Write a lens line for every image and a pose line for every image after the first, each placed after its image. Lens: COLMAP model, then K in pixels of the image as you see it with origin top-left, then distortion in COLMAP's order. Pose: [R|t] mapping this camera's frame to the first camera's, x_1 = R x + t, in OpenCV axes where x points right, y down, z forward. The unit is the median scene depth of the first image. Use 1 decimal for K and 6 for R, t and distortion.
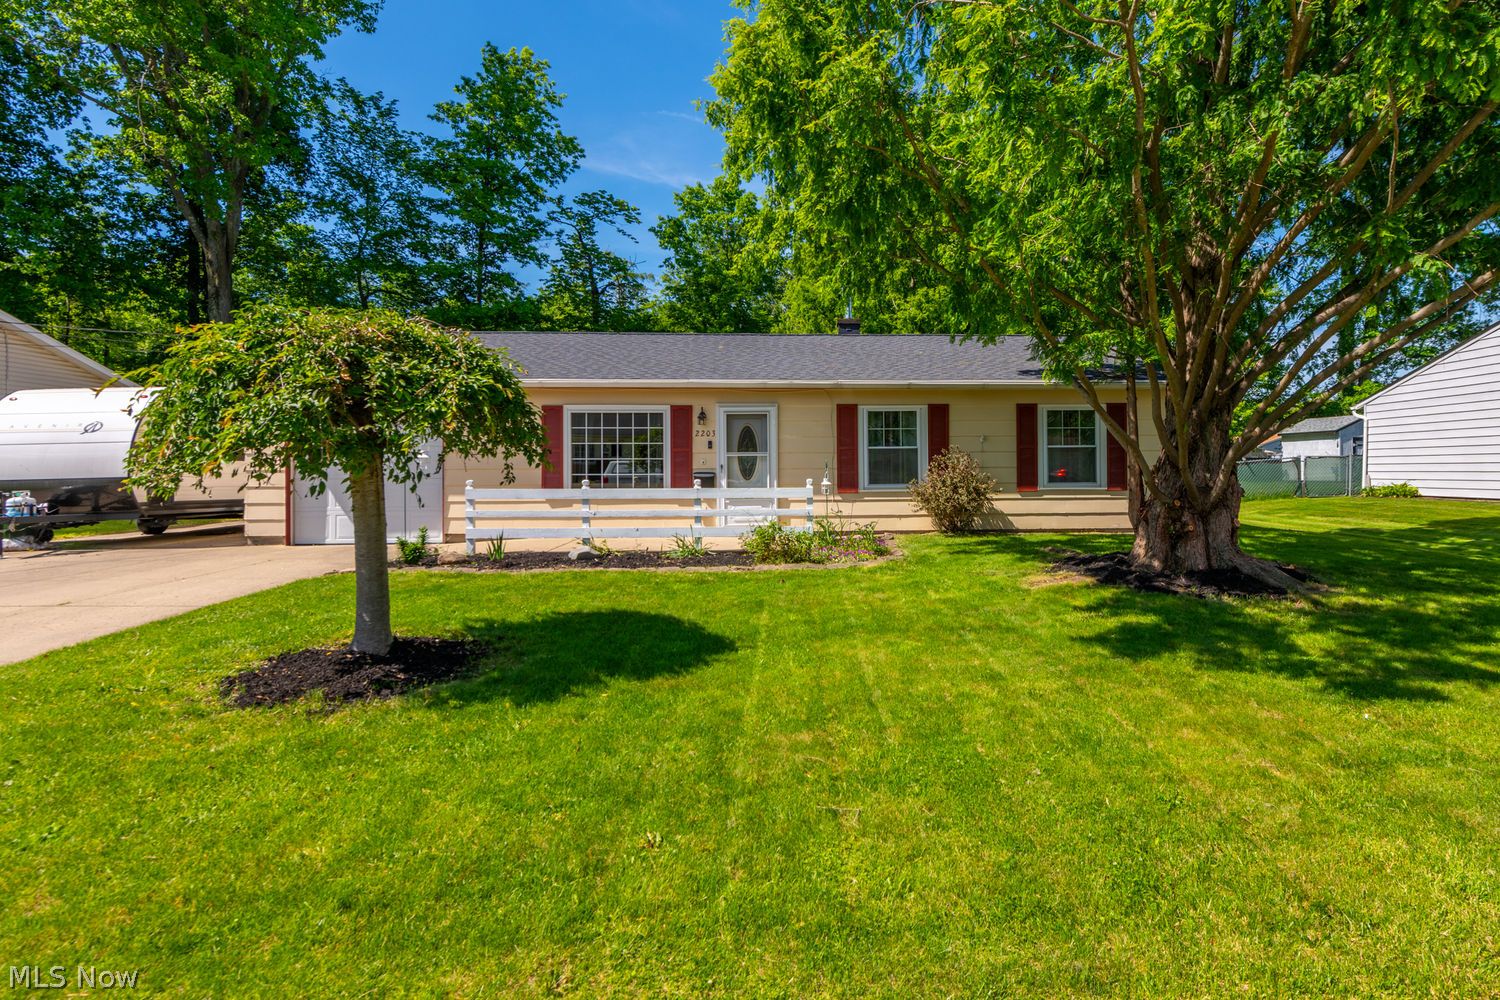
lens RADIAL K [[727.0, 0, 750.6], [0, 727.0, 448.7], [0, 0, 1]] dist [0.010572, 0.000089]
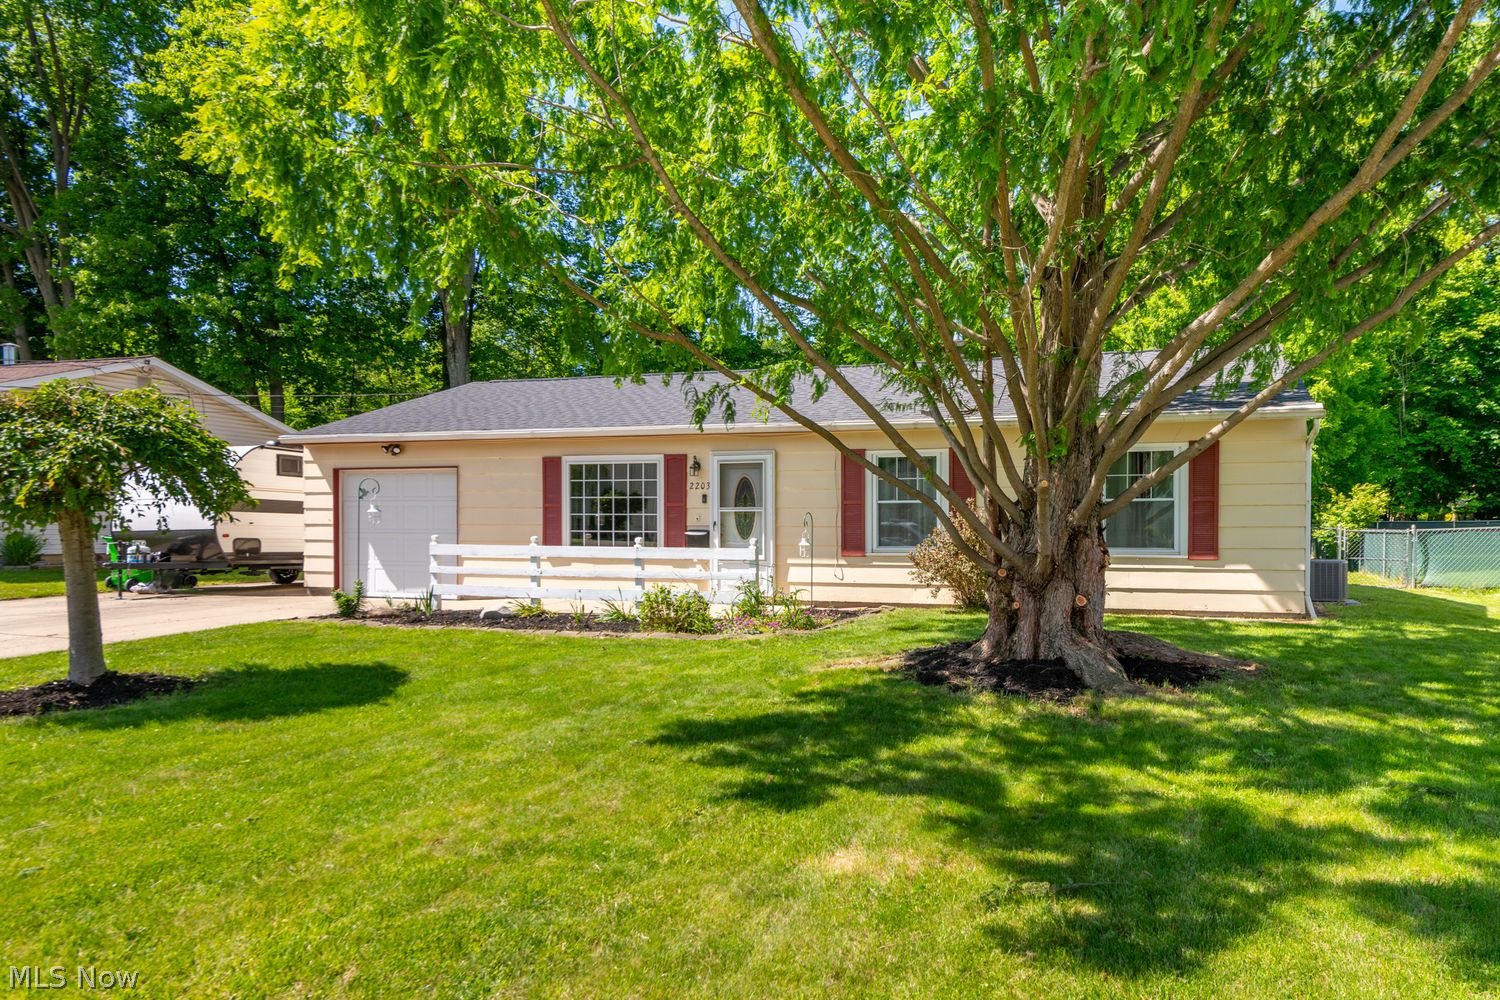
lens RADIAL K [[875.6, 0, 750.0], [0, 875.6, 500.0], [0, 0, 1]] dist [0.000216, 0.000725]
pose [[0.949116, -0.001519, -0.314924, 0.332368], [0.000978, 0.999998, -0.001878, -0.001812], [0.314926, 0.001474, 0.949115, 0.009214]]
